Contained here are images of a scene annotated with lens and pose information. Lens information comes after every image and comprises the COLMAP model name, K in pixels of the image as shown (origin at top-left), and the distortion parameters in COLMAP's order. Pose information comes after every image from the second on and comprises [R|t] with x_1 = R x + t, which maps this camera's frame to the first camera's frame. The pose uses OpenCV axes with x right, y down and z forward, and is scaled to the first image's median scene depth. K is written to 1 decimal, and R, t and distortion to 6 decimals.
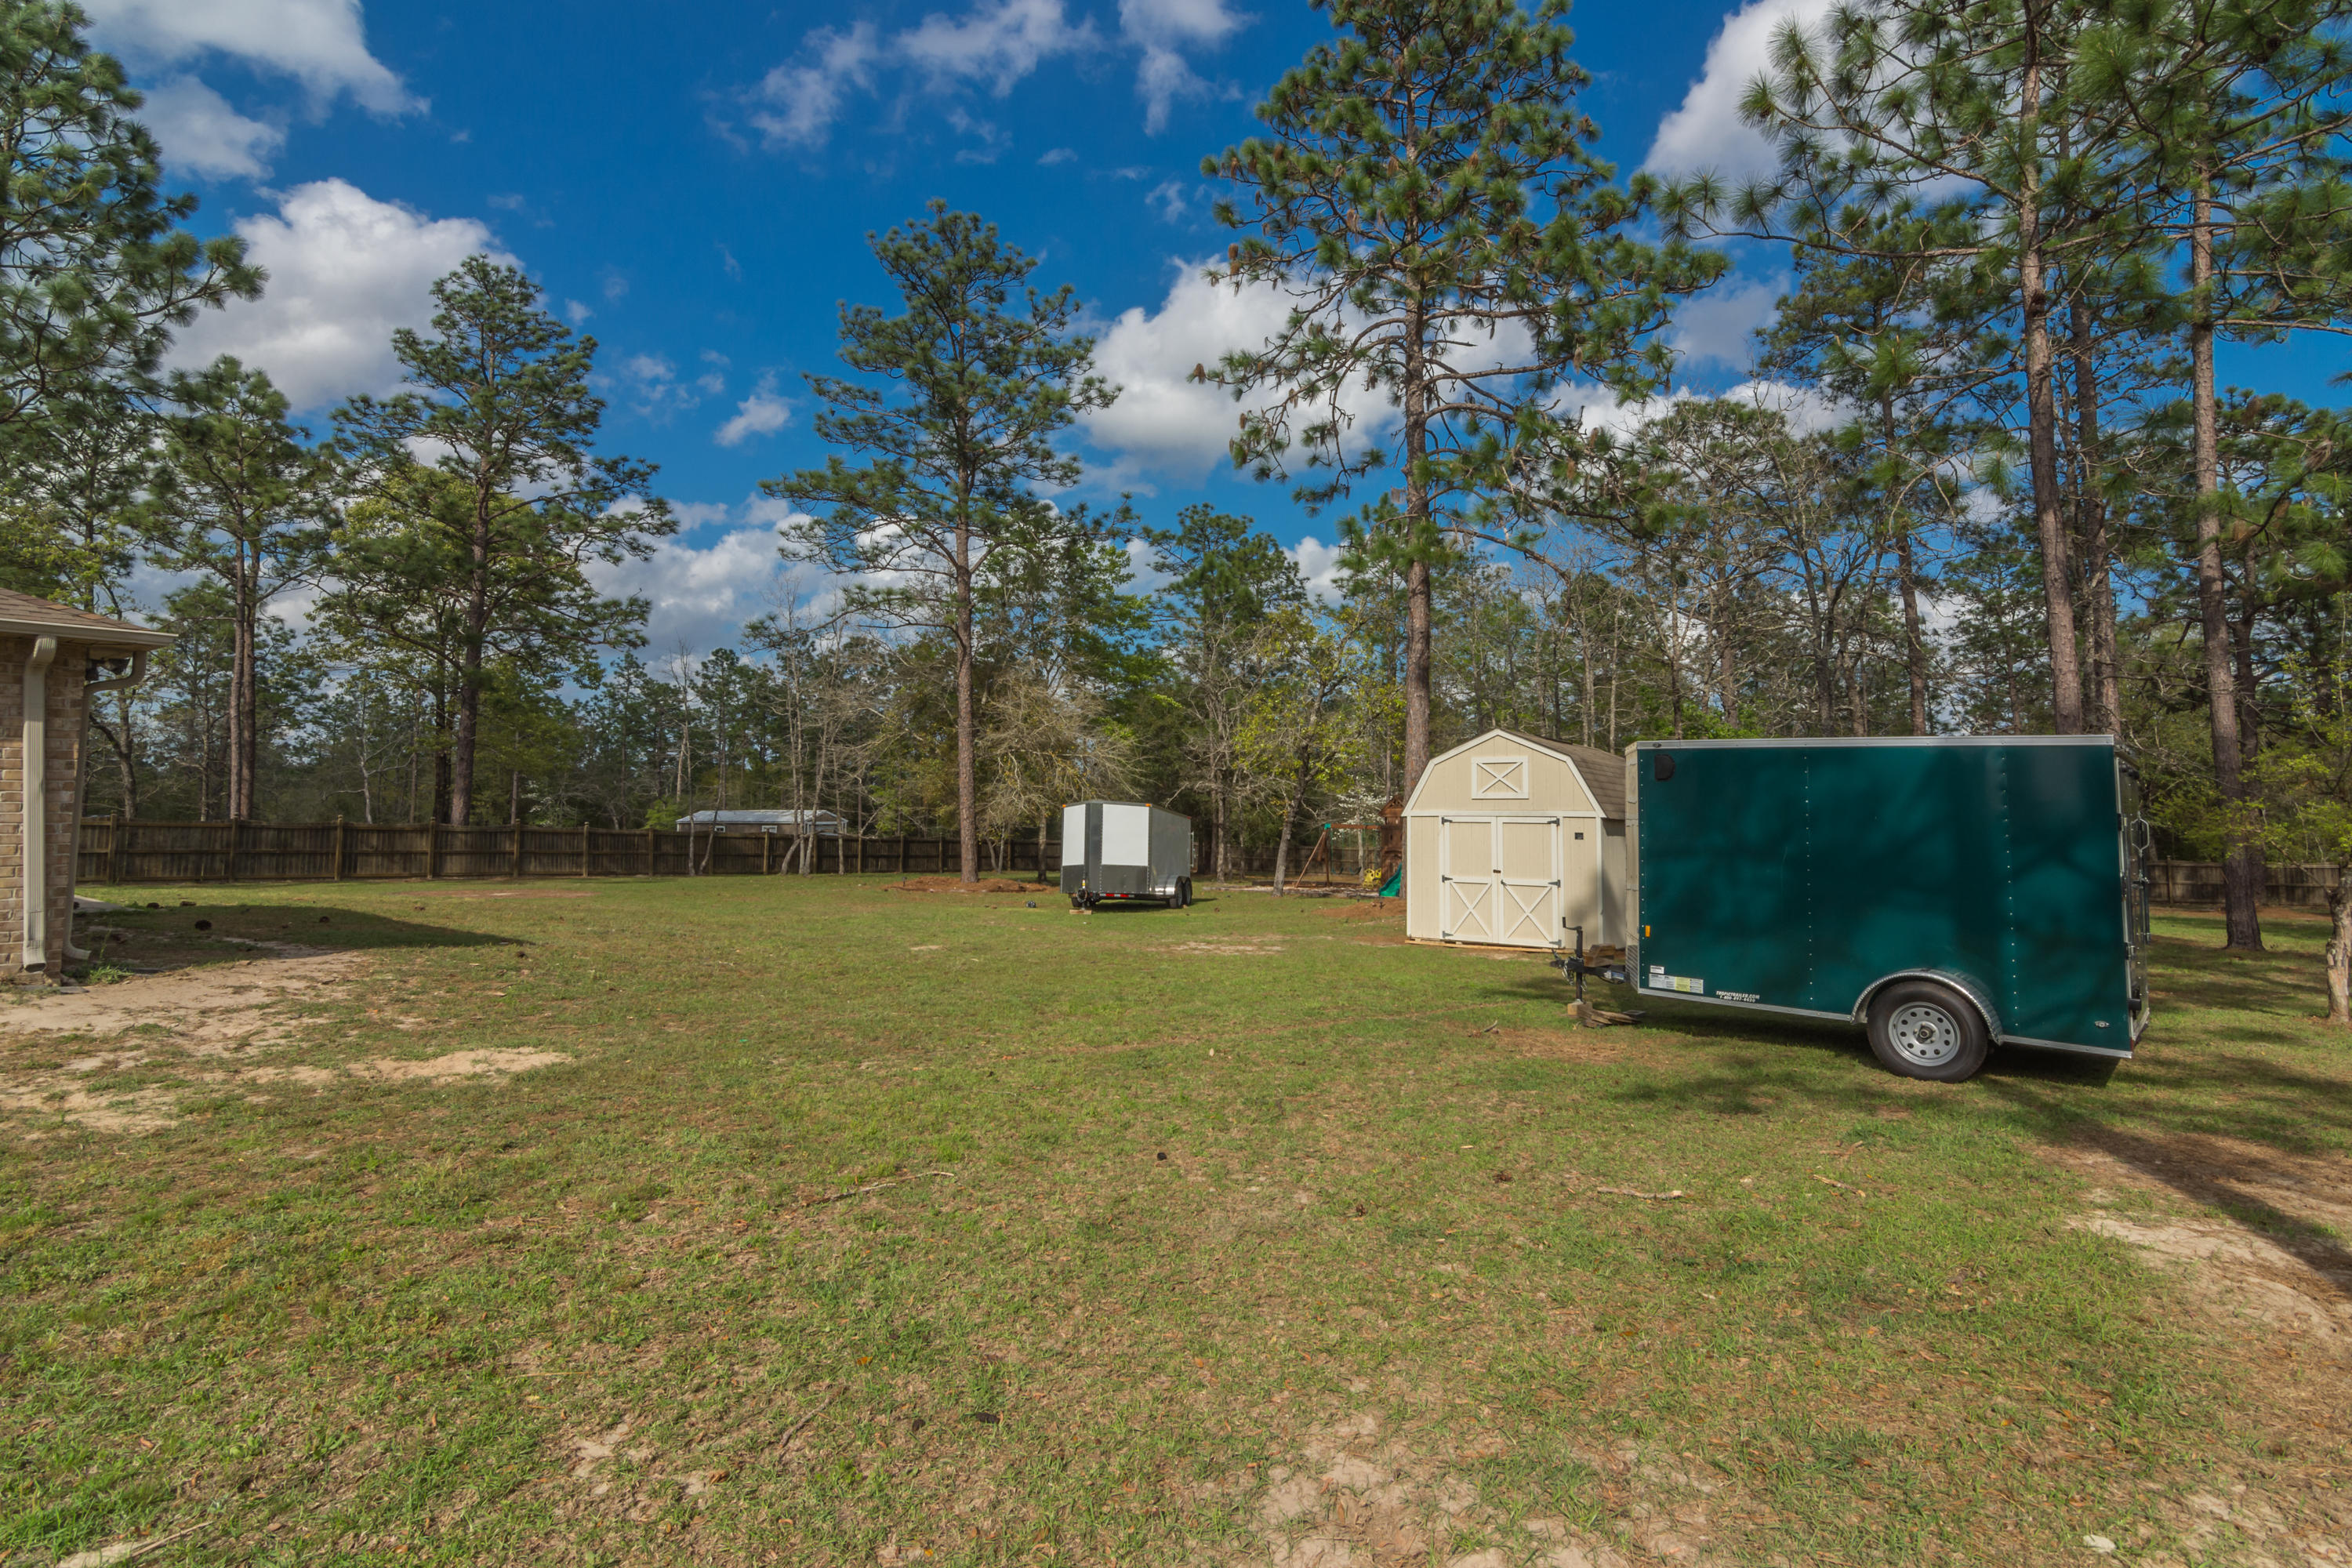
lens RADIAL K [[1481.3, 0, 1134.0], [0, 1481.3, 726.6], [0, 0, 1]] dist [0.004162, 0.000497]
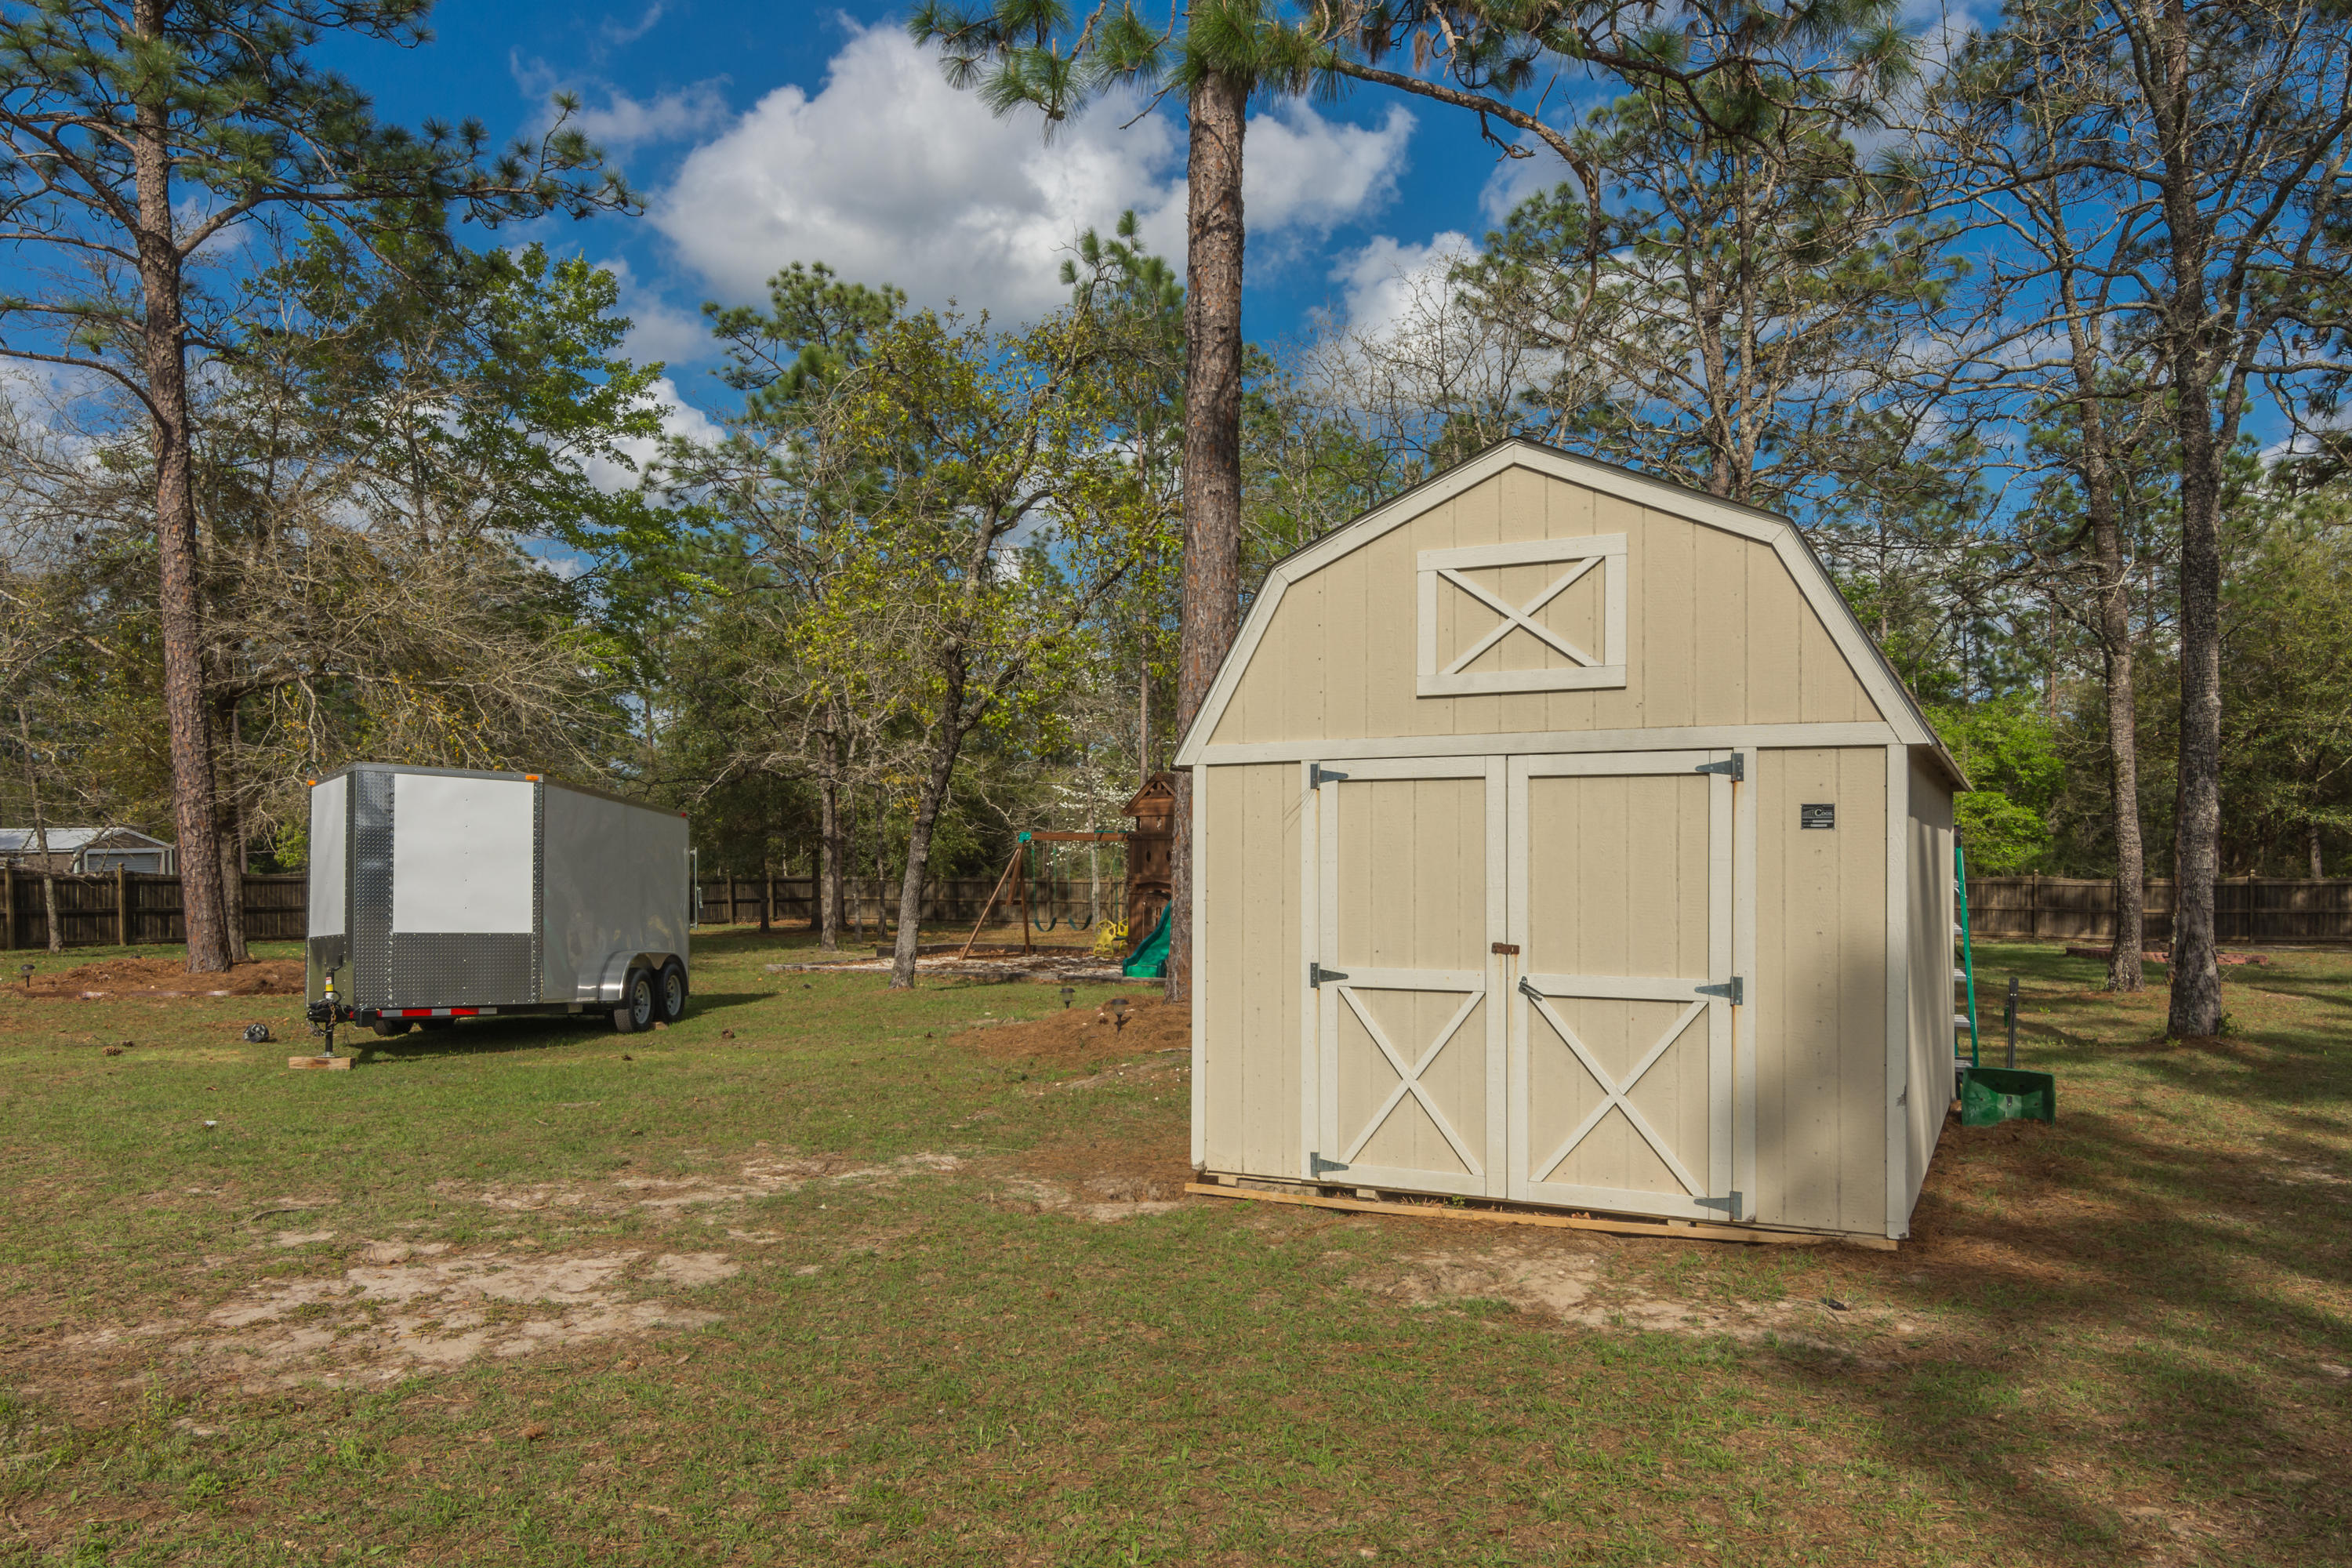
lens RADIAL K [[1461.4, 0, 1176.0], [0, 1461.4, 784.0], [0, 0, 1]] dist [-0.011100, -0.002436]
pose [[0.982419, -0.002211, 0.186675, 0.102051], [-0.000447, 0.999899, 0.014198, 0.048807], [-0.186687, -0.014032, 0.982319, 0.577587]]
